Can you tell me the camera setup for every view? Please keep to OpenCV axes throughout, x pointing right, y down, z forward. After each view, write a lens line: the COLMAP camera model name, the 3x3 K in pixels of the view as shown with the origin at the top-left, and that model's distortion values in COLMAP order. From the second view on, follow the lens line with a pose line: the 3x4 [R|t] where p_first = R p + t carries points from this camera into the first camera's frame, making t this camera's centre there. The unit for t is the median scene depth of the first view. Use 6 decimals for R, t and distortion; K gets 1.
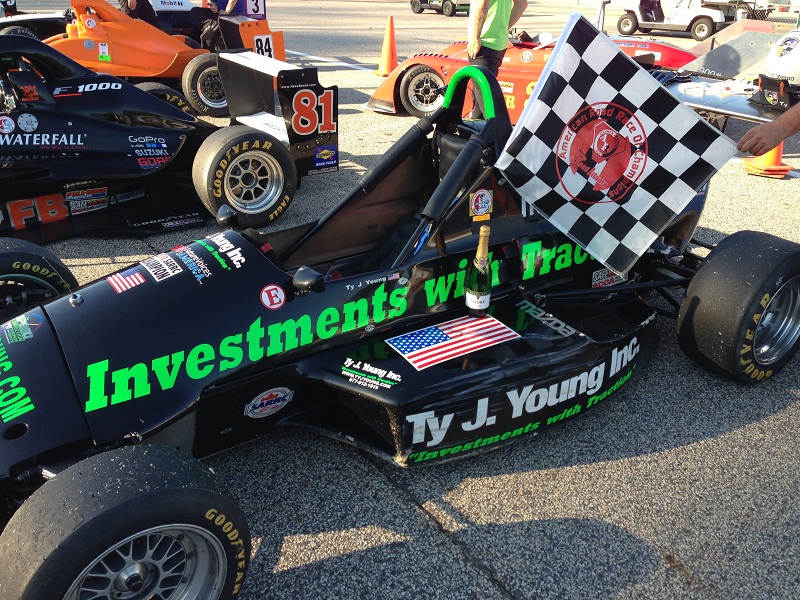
lens RADIAL K [[741.2, 0, 424.7], [0, 741.2, 311.7], [0, 0, 1]] dist [0.080346, -0.117083]
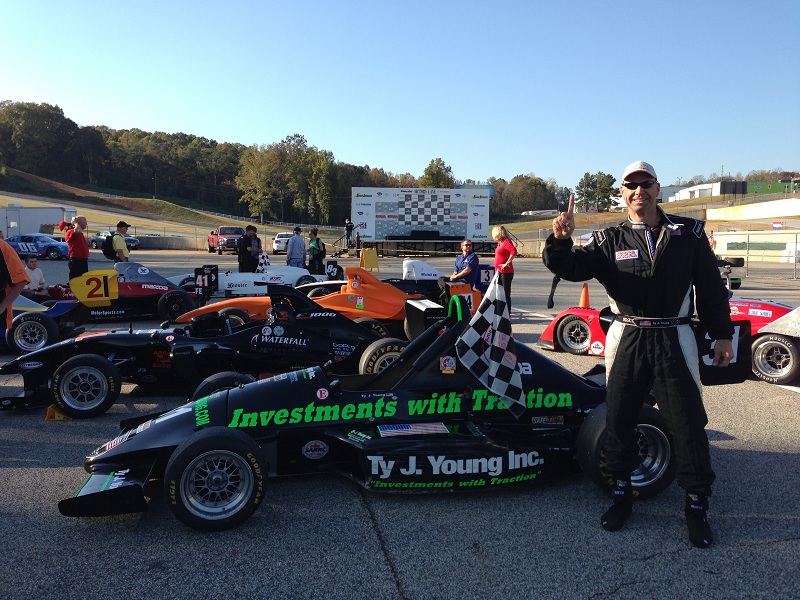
lens RADIAL K [[750.2, 0, 400.0], [0, 750.2, 300.0], [0, 0, 1]] dist [0.052477, 0.012804]
pose [[0.909452, 0.013096, -0.415604, 0.784988], [-0.160256, 0.933328, -0.321273, 0.342540], [0.383687, 0.358785, 0.850915, -0.717855]]
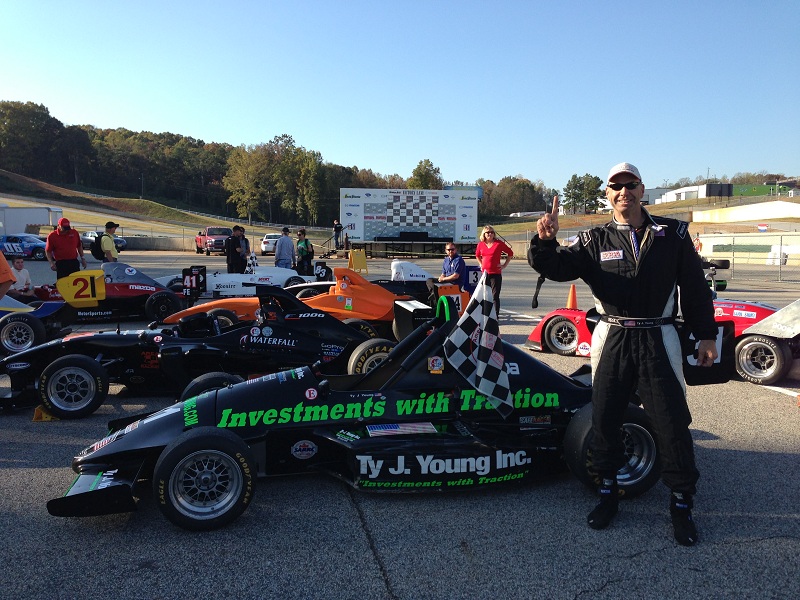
lens RADIAL K [[750.2, 0, 400.0], [0, 750.2, 300.0], [0, 0, 1]] dist [0.052477, 0.012804]
pose [[0.915799, 0.013479, -0.401411, 0.788754], [-0.156232, 0.932679, -0.325117, 0.347664], [0.370006, 0.360456, 0.856252, -0.727625]]
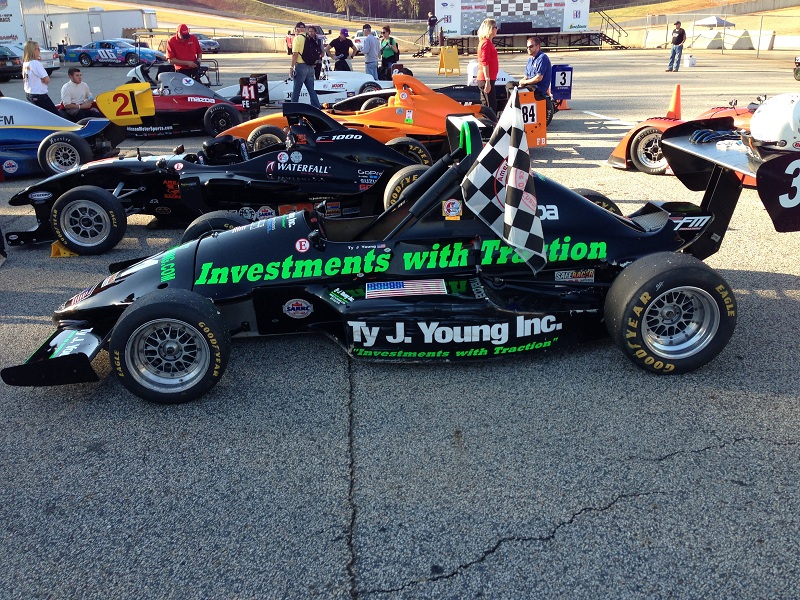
lens RADIAL K [[750.2, 0, 400.0], [0, 750.2, 300.0], [0, 0, 1]] dist [0.052477, 0.012804]
pose [[0.851381, 0.129830, -0.508227, 0.839822], [-0.180054, 0.982350, -0.050677, 0.142926], [0.492678, 0.134654, 0.859731, -0.363780]]
